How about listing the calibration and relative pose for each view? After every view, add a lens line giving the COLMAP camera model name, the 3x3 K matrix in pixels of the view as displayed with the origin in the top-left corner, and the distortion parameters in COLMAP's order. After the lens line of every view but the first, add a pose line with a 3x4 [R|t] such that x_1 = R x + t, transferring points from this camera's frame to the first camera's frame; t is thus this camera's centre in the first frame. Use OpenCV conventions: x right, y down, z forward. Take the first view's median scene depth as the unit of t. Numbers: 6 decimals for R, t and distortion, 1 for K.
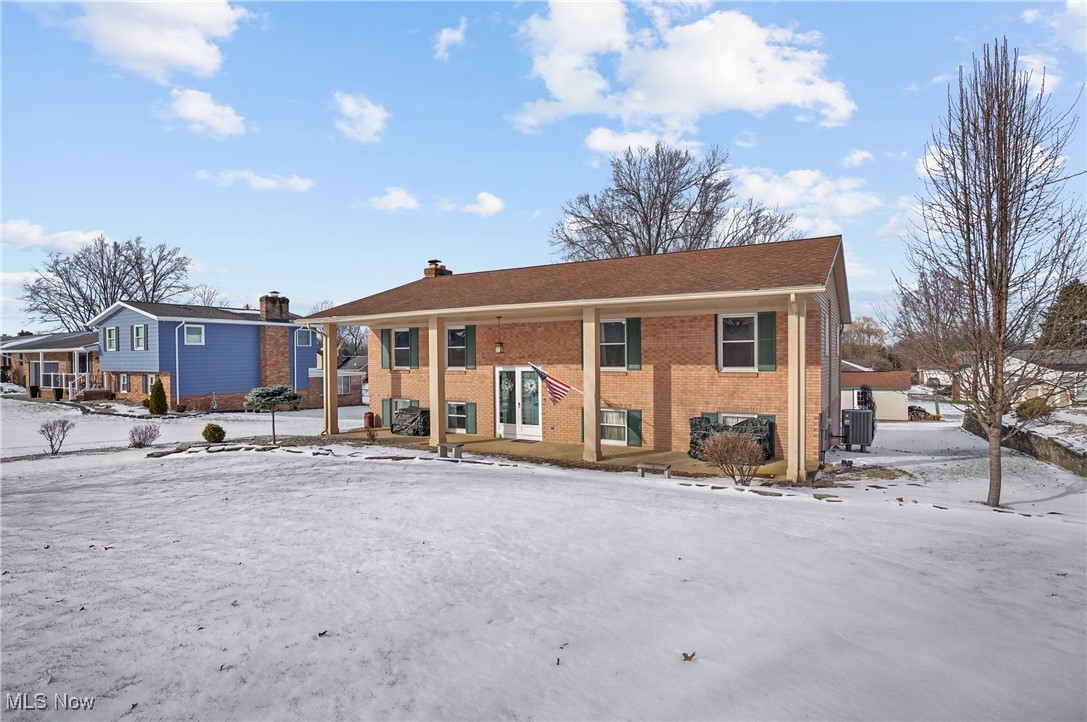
lens RADIAL K [[559.2, 0, 543.5], [0, 559.2, 361.0], [0, 0, 1]] dist [-0.028846, 0.000536]
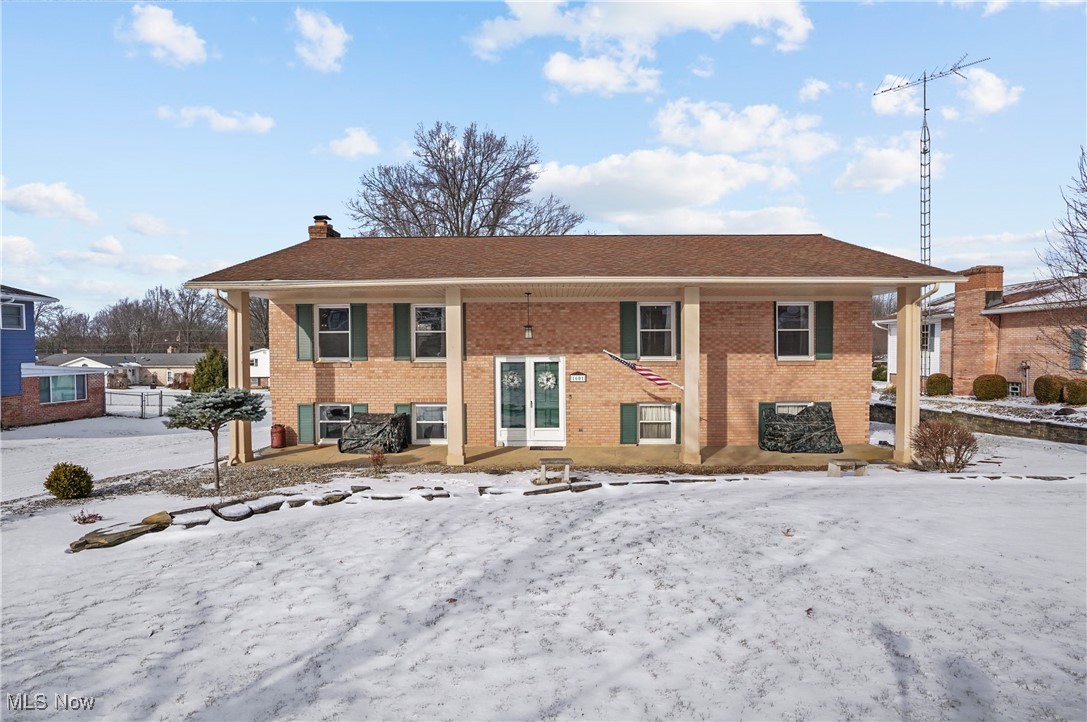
lens RADIAL K [[559.2, 0, 543.5], [0, 559.2, 361.0], [0, 0, 1]] dist [-0.028846, 0.000536]
pose [[0.871129, -0.006127, 0.491016, -0.449293], [0.000893, 0.999940, 0.010894, 0.007944], [-0.491053, -0.009052, 0.871082, 0.303964]]
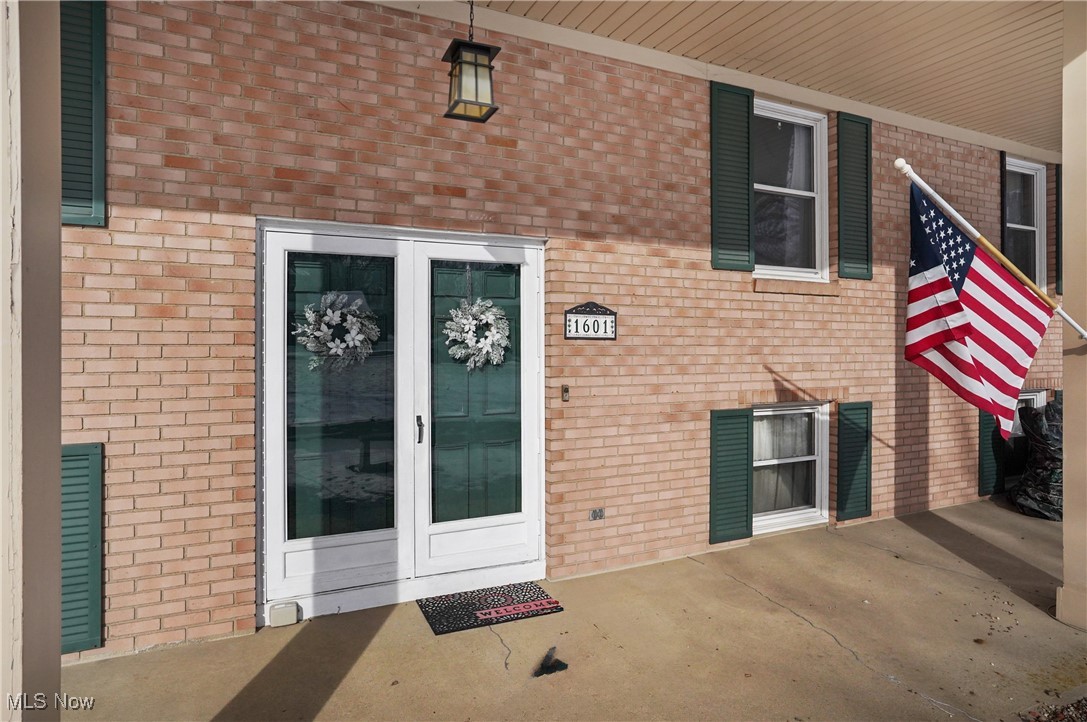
lens RADIAL K [[630.4, 0, 543.3], [0, 630.4, 337.1], [0, 0, 1]] dist [-0.013535, 0.000104]
pose [[0.556141, 0.016436, 0.830925, -0.218240], [-0.005089, 0.999853, -0.016371, 0.052399], [-0.831072, 0.004877, 0.556143, 0.885810]]
